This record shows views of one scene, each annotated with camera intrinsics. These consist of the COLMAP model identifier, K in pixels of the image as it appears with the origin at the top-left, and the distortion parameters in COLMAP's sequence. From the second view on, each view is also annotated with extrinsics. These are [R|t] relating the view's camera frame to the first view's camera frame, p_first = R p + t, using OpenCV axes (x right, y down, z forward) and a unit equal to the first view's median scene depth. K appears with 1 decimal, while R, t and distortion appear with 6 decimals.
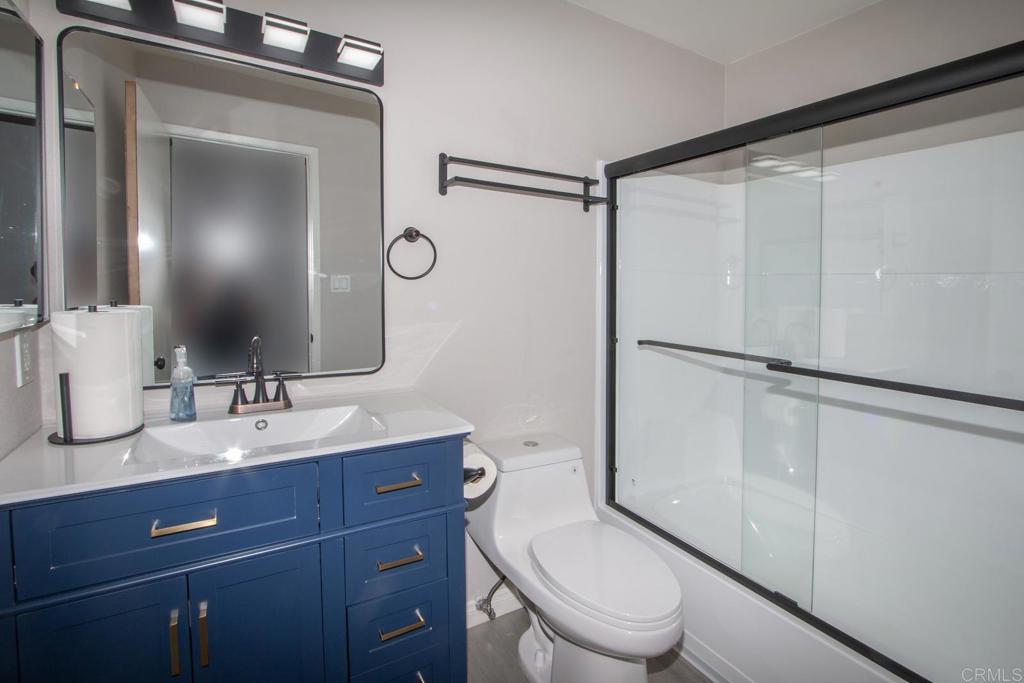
lens RADIAL K [[464.6, 0, 508.7], [0, 464.6, 320.9], [0, 0, 1]] dist [-0.000145, 0.000048]
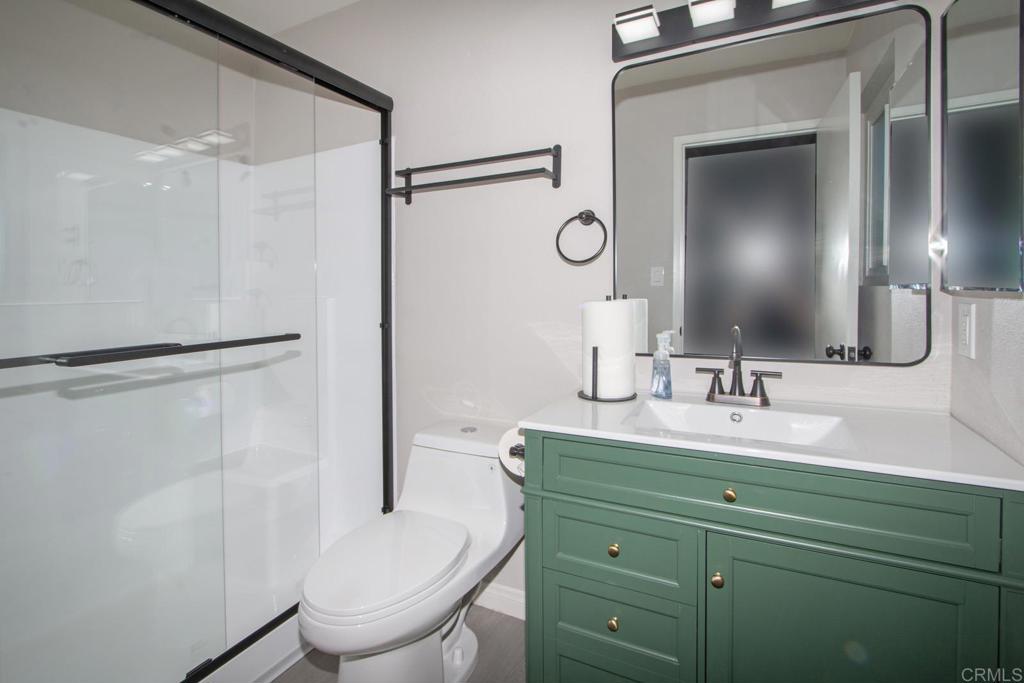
lens RADIAL K [[504.1, 0, 512.0], [0, 504.1, 341.5], [0, 0, 1]] dist [-0.038375, -0.000042]
pose [[0.520816, 0.078080, -0.850090, 0.103580], [-0.028948, 0.996851, 0.073825, 0.000283], [0.853178, -0.013841, 0.521437, 0.055911]]
